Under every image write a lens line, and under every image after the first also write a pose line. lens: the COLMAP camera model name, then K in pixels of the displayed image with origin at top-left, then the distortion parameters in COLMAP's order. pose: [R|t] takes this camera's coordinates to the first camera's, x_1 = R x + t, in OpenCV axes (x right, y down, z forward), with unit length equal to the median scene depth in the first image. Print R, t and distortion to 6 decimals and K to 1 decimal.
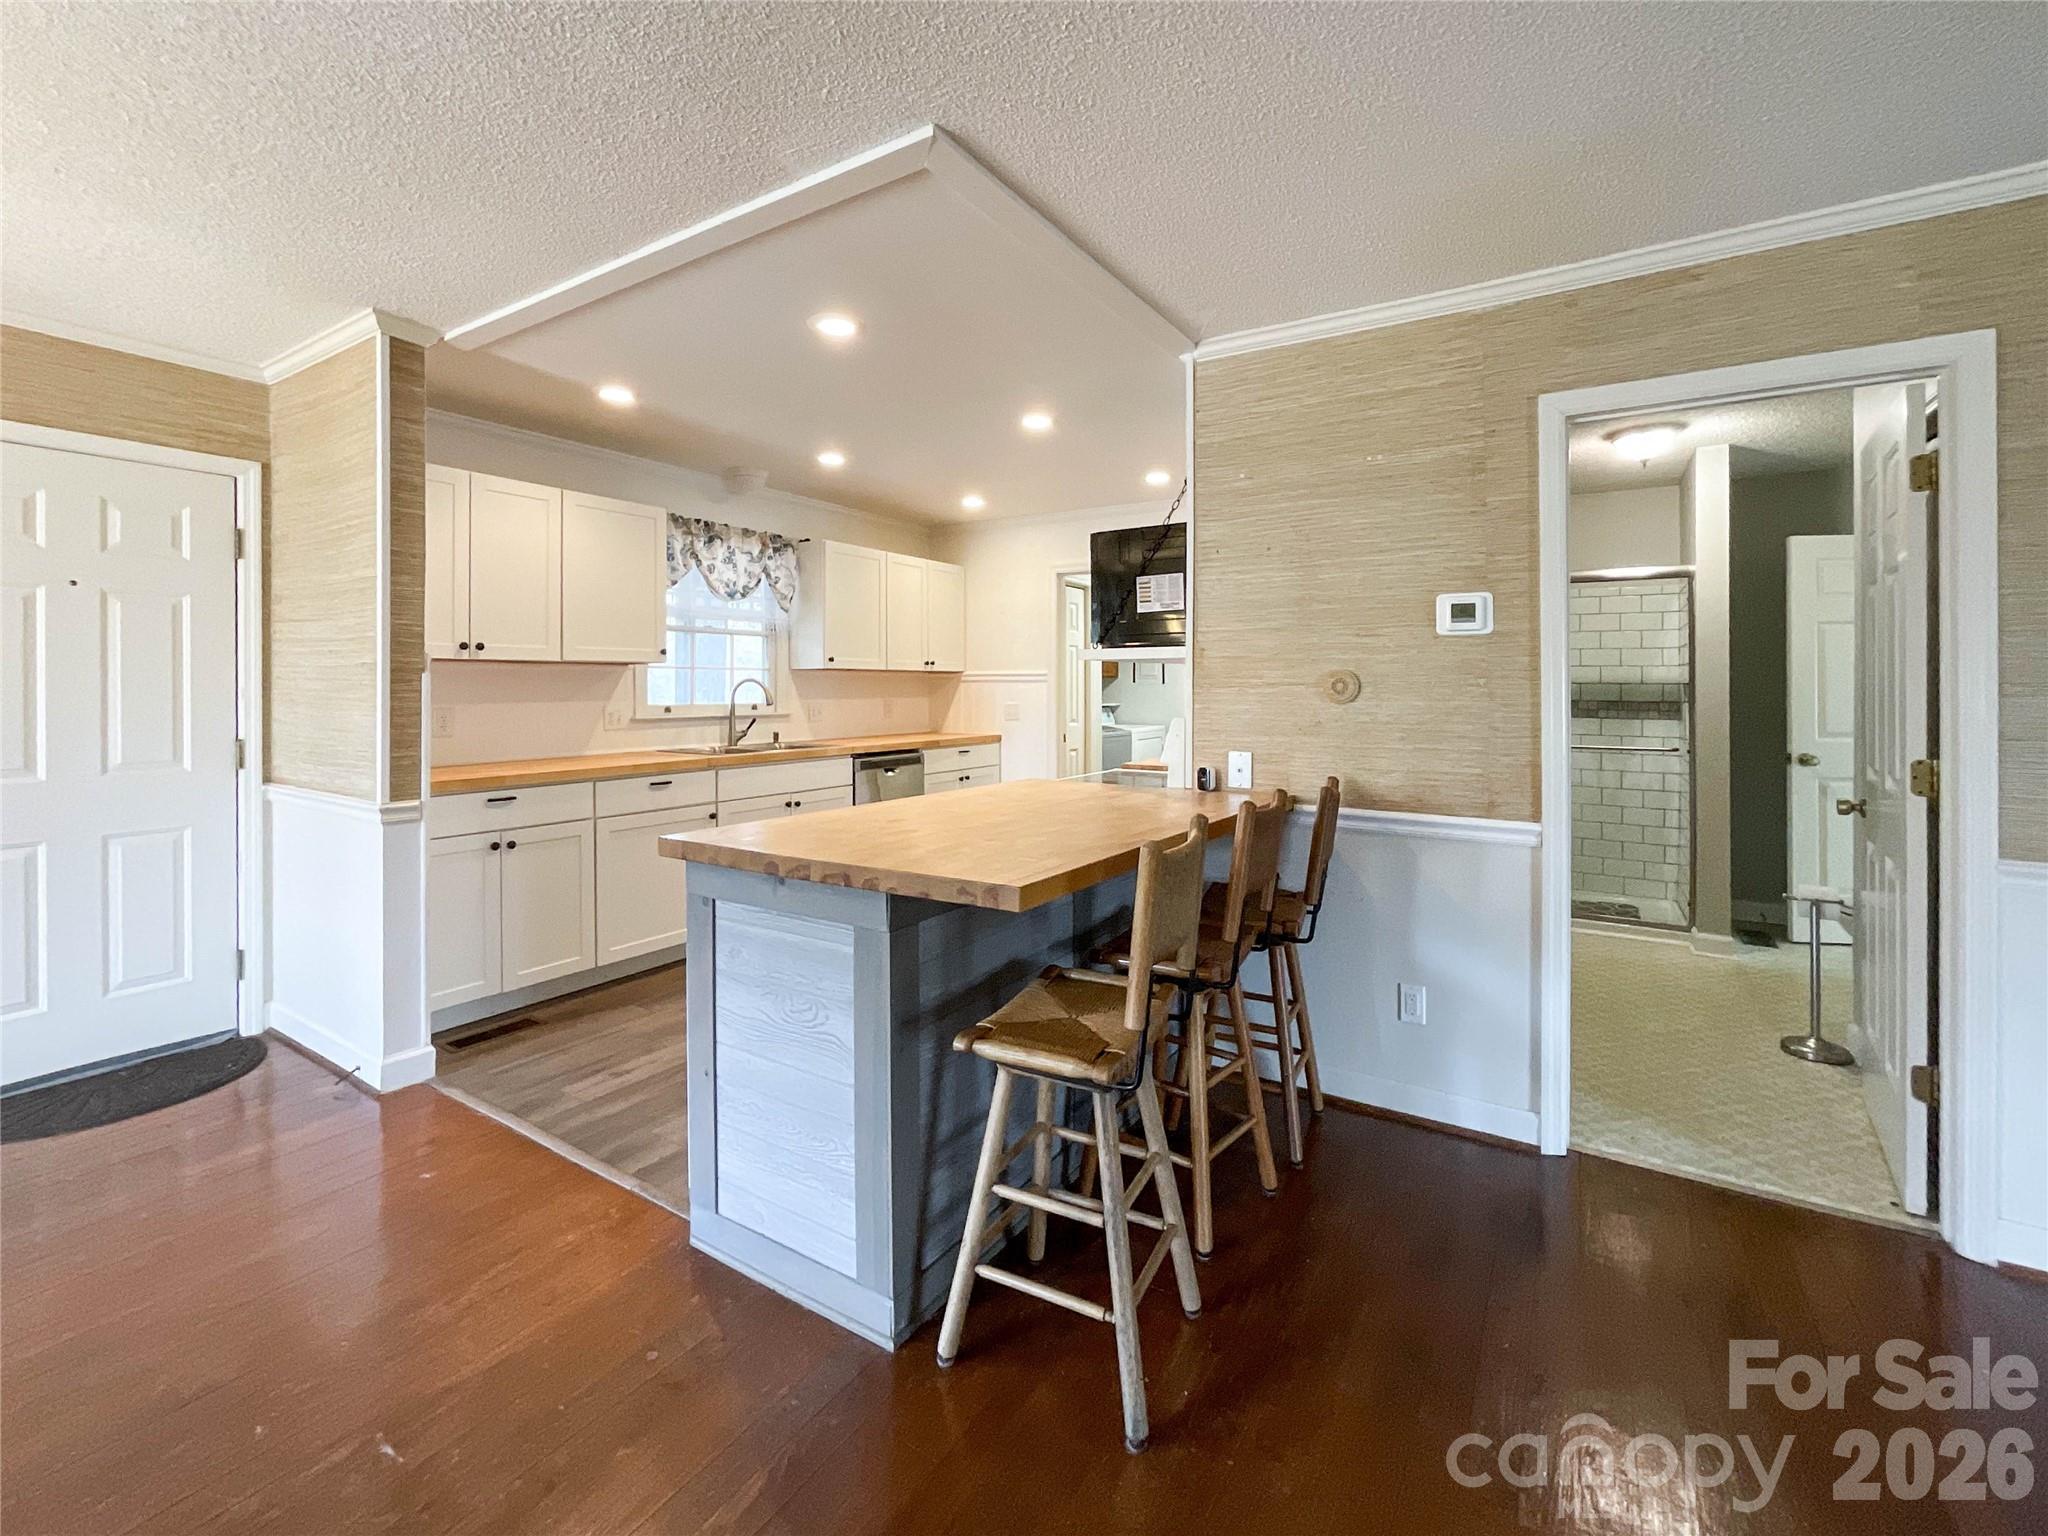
lens RADIAL K [[862.7, 0, 1029.0], [0, 862.7, 692.3], [0, 0, 1]] dist [-0.016619, 0.007666]
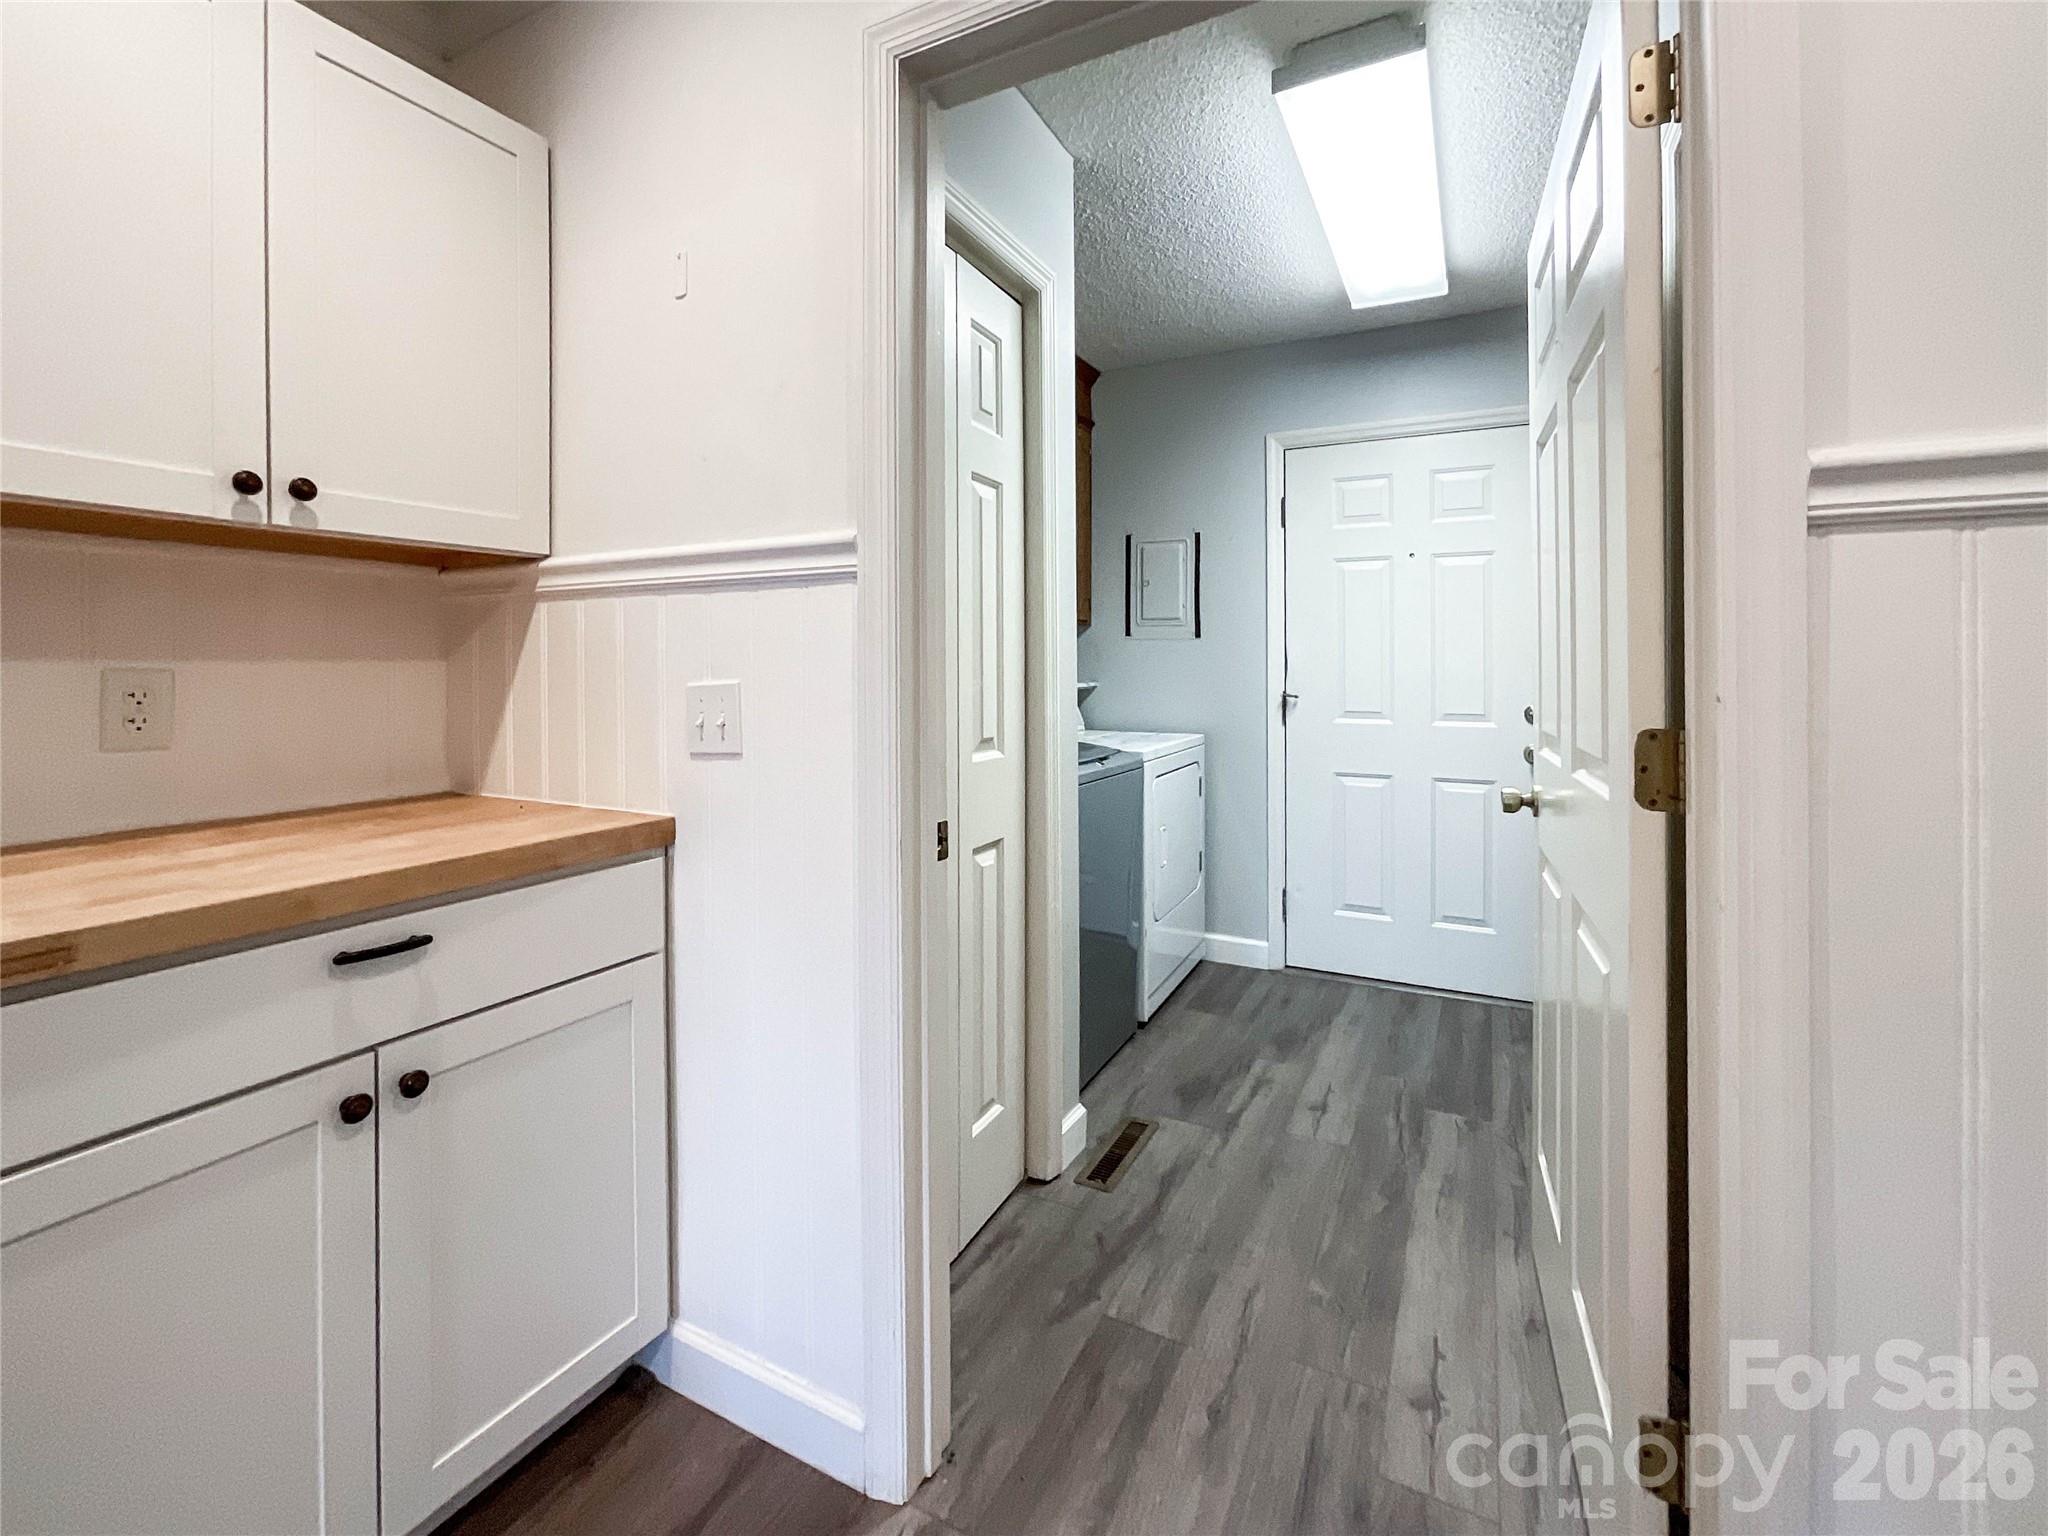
lens RADIAL K [[862.7, 0, 1011.6], [0, 862.7, 670.1], [0, 0, 1]] dist [-0.016619, 0.007666]
pose [[0.998149, -0.002734, 0.060750, 0.085927], [0.002790, 0.999996, -0.000836, 0.018644], [-0.060747, 0.001004, 0.998153, 1.484786]]
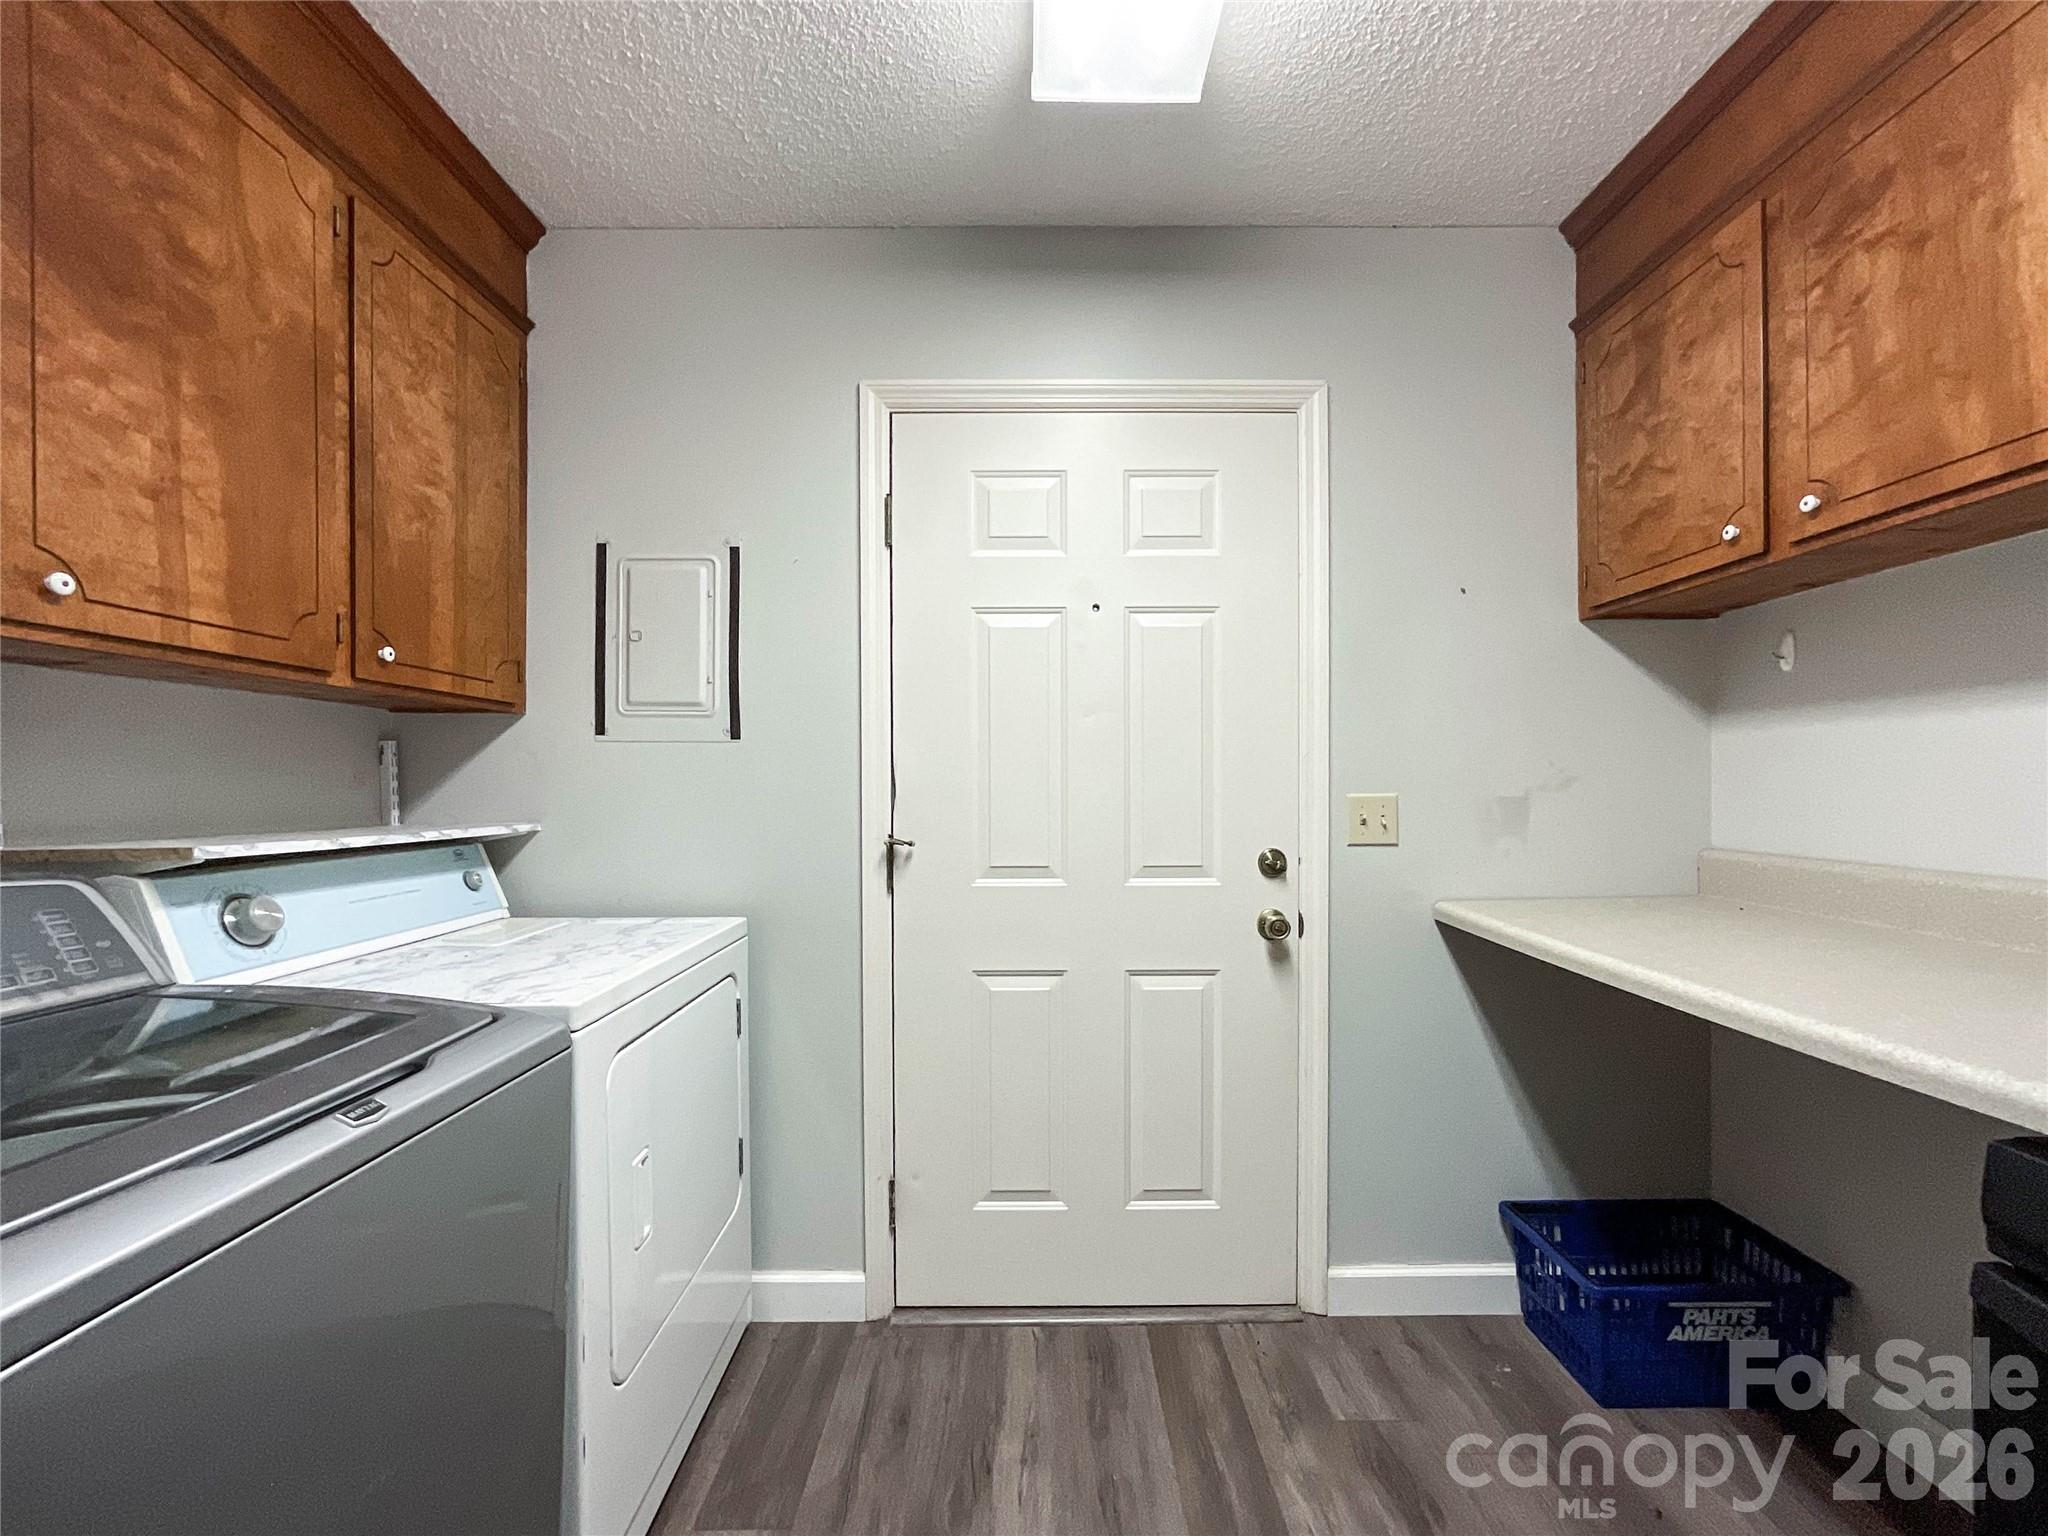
lens RADIAL K [[862.7, 0, 1045.1], [0, 862.7, 776.9], [0, 0, 1]] dist [-0.016619, 0.007666]
pose [[0.835283, 0.000745, 0.549820, 0.241029], [0.009895, 0.999817, -0.016388, 0.015121], [-0.549732, 0.019129, 0.835122, 1.950802]]
